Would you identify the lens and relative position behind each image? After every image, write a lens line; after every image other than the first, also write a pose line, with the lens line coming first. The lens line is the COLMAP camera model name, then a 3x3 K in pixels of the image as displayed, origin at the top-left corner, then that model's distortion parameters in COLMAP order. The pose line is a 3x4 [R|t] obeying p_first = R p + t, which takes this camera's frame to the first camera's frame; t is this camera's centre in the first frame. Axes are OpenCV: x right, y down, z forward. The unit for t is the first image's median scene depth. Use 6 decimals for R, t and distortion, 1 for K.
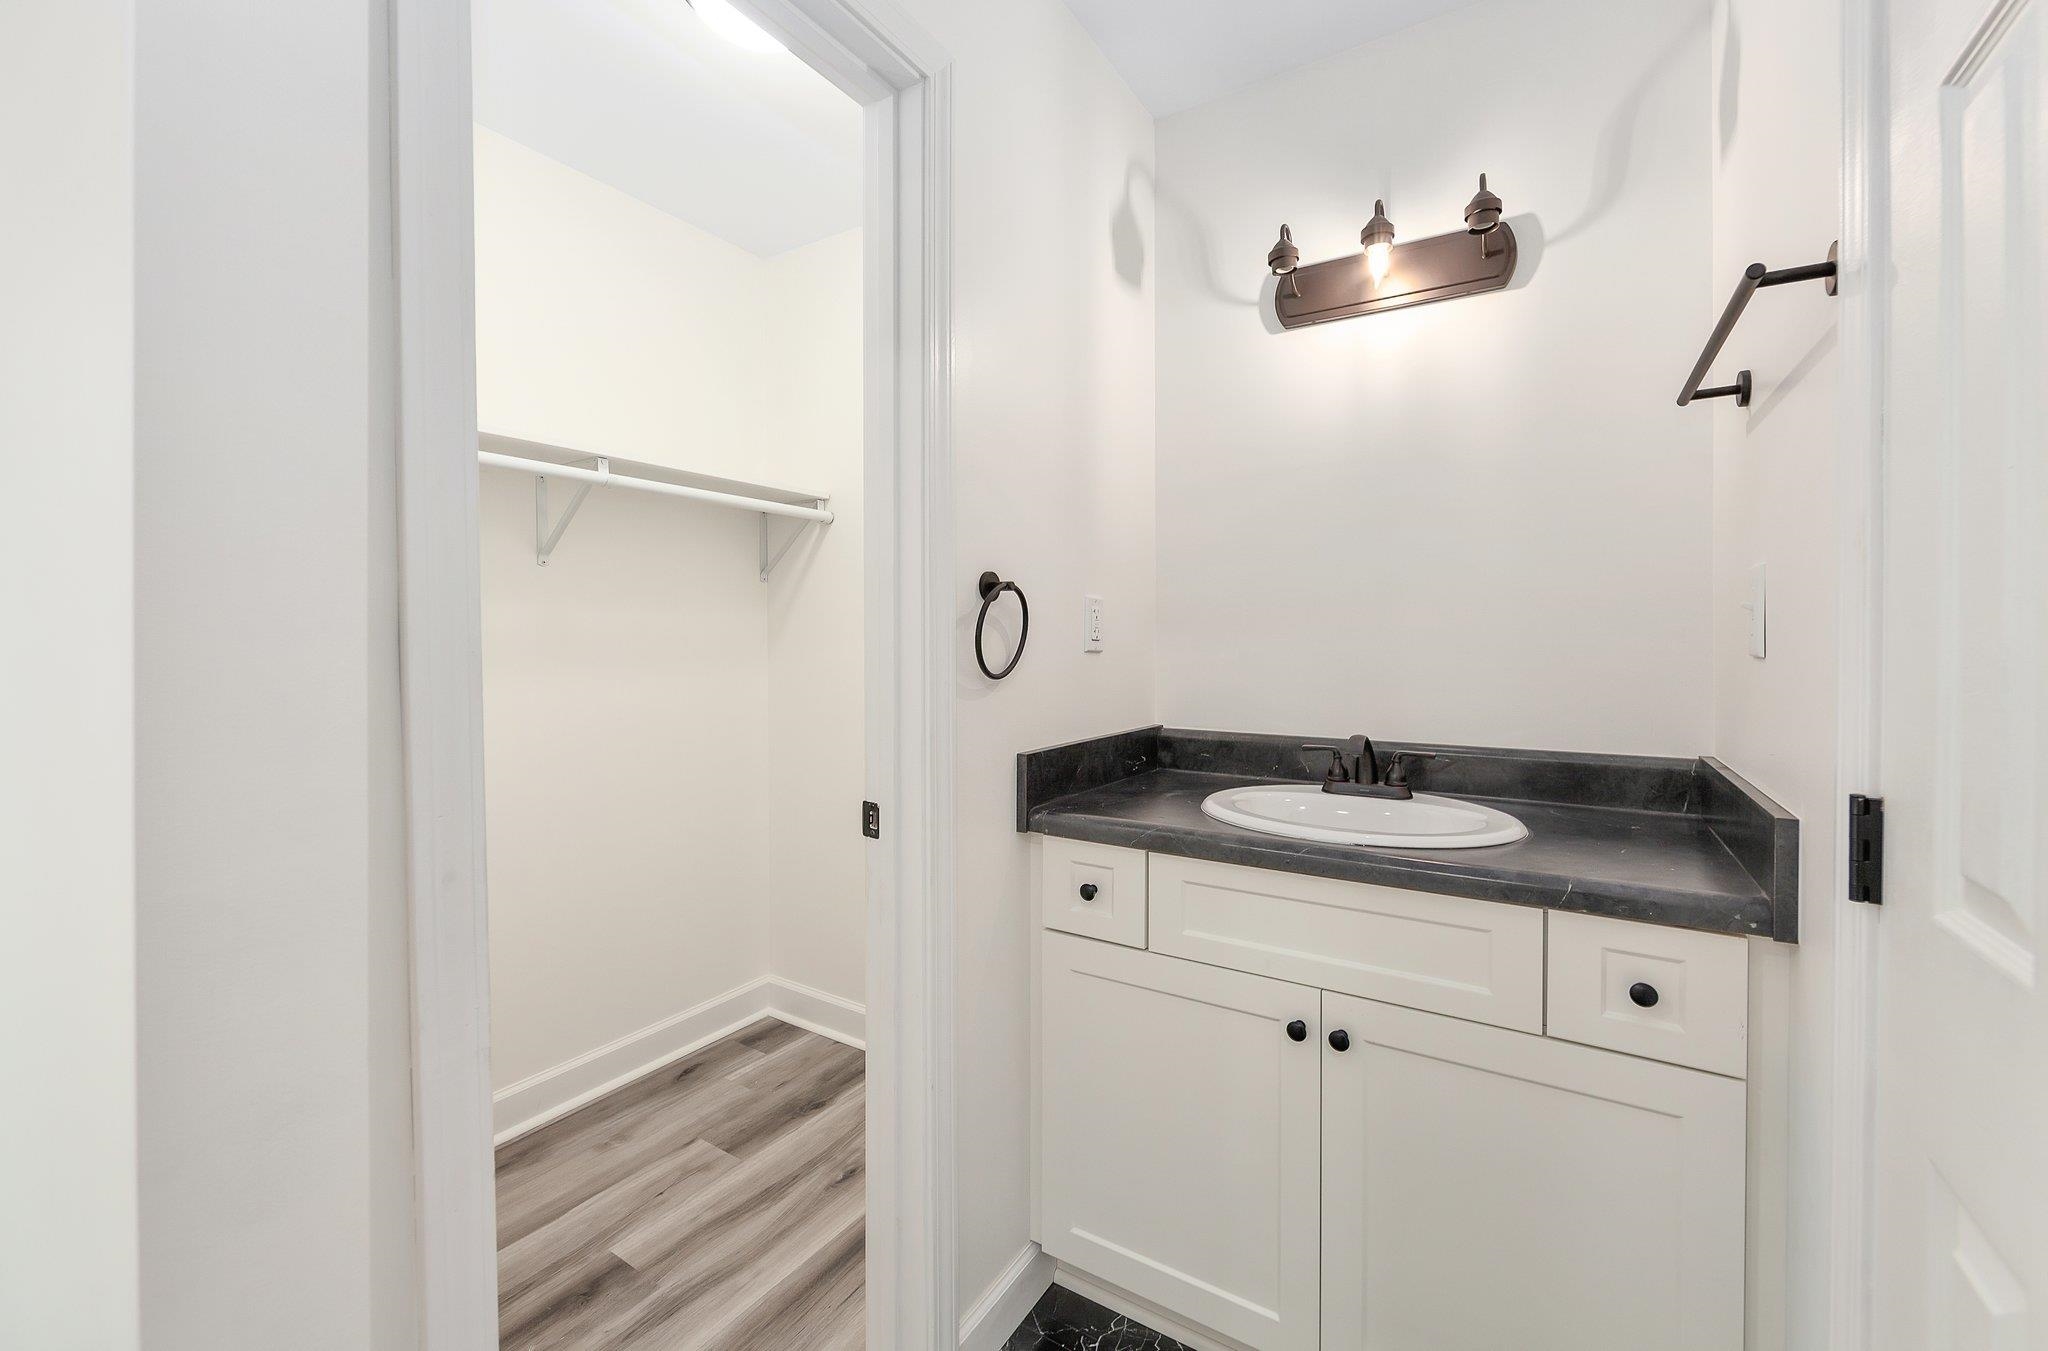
lens RADIAL K [[805.2, 0, 1027.6], [0, 805.2, 661.3], [0, 0, 1]] dist [-0.001131, -0.000157]
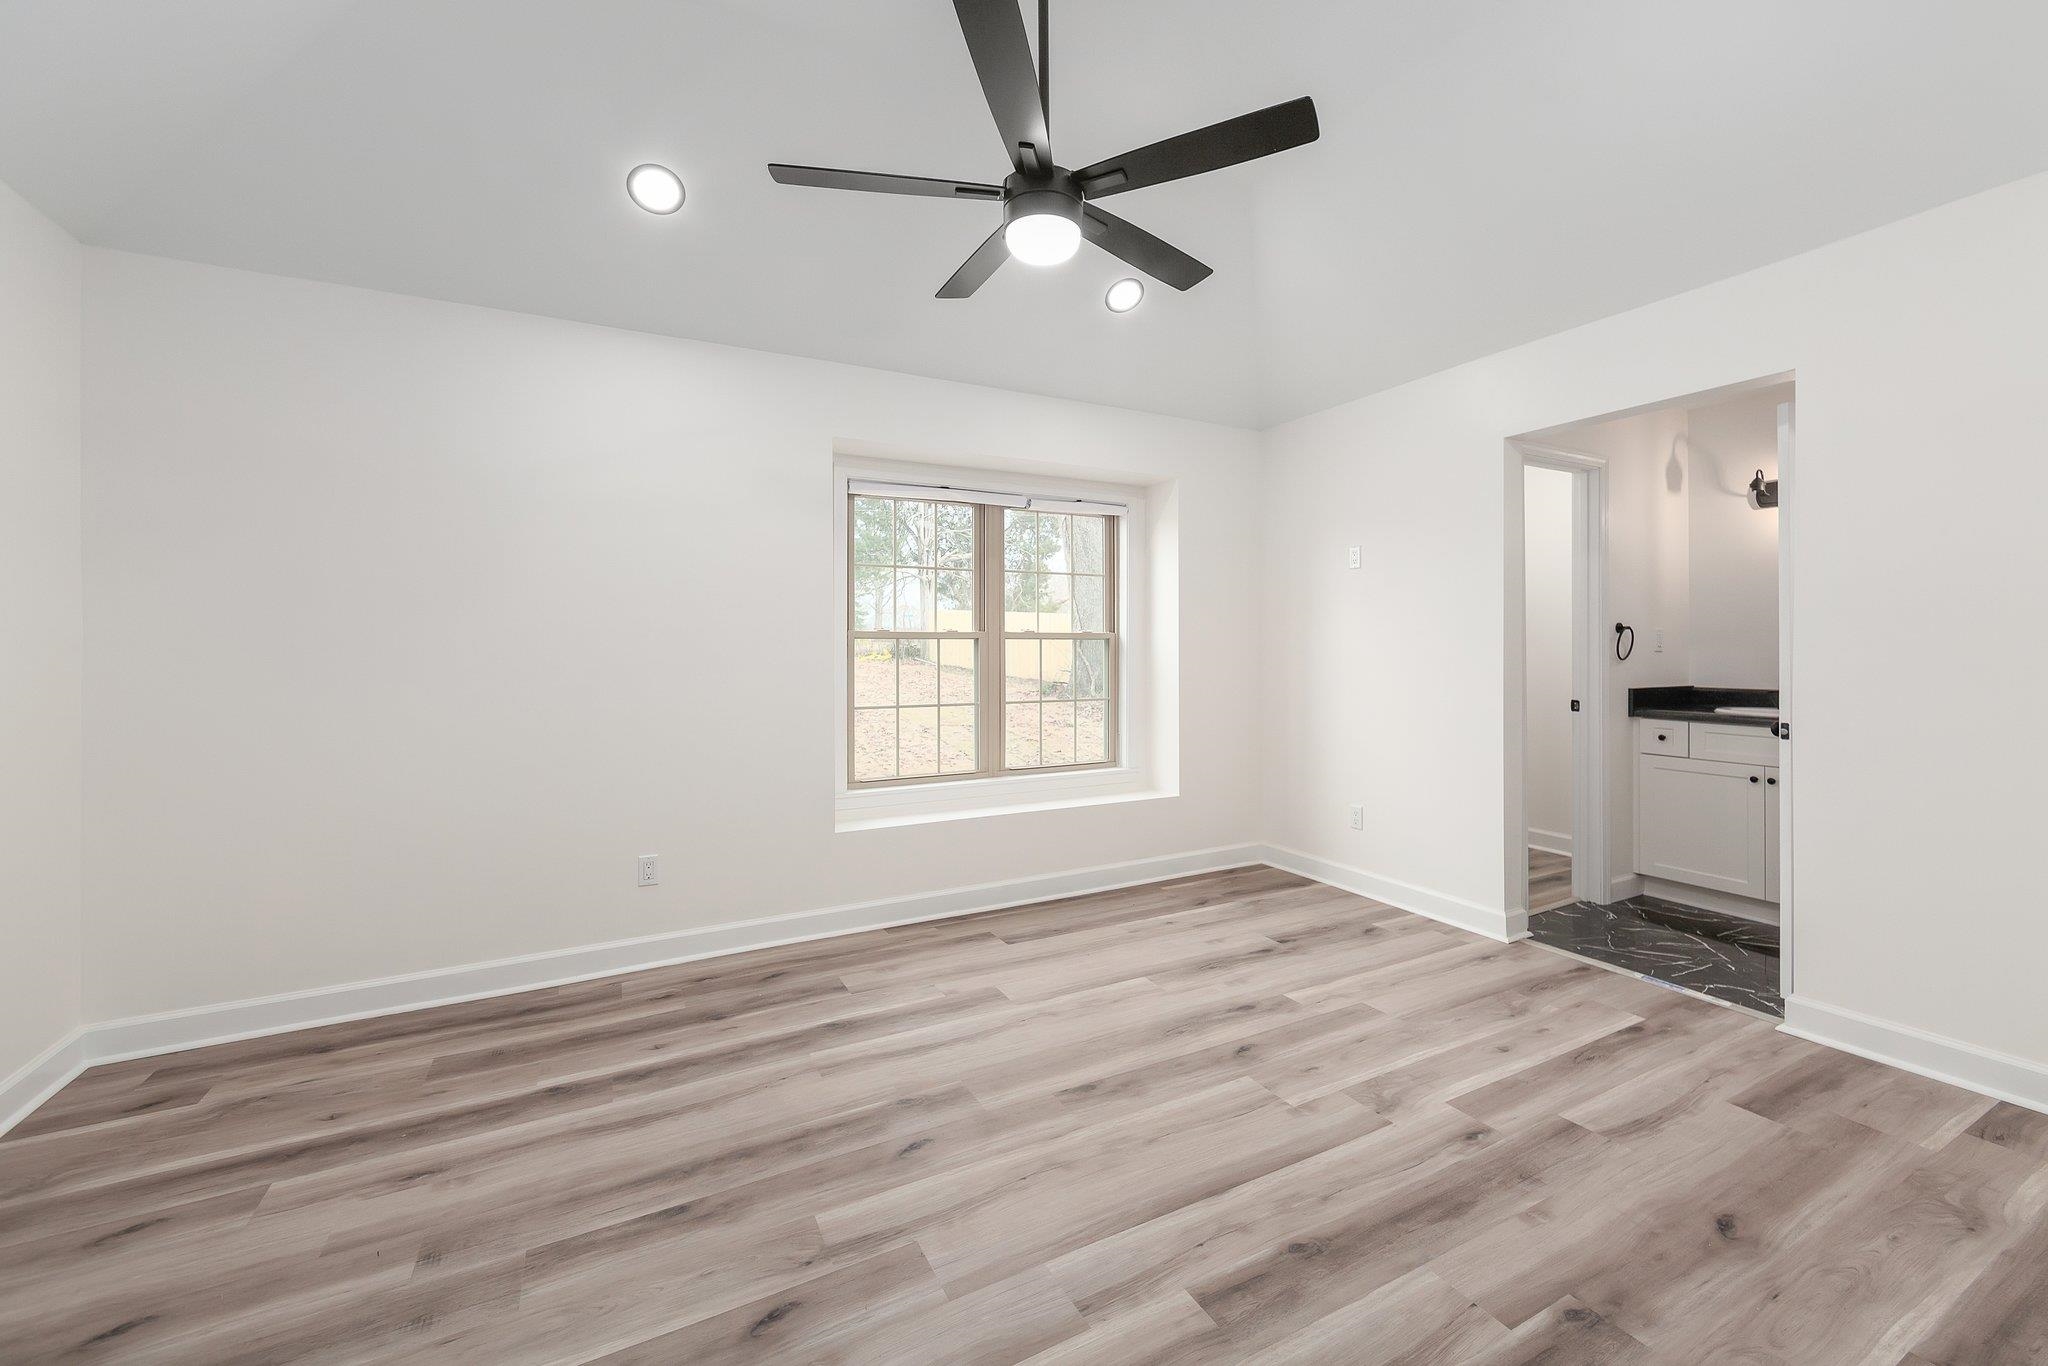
lens RADIAL K [[845.0, 0, 1027.9], [0, 845.0, 658.8], [0, 0, 1]] dist [-0.001790, -0.000176]
pose [[0.880549, -0.001678, -0.473953, -0.432804], [-0.007282, 0.999828, -0.017070, 0.075509], [0.473900, 0.018482, 0.880385, -2.395352]]
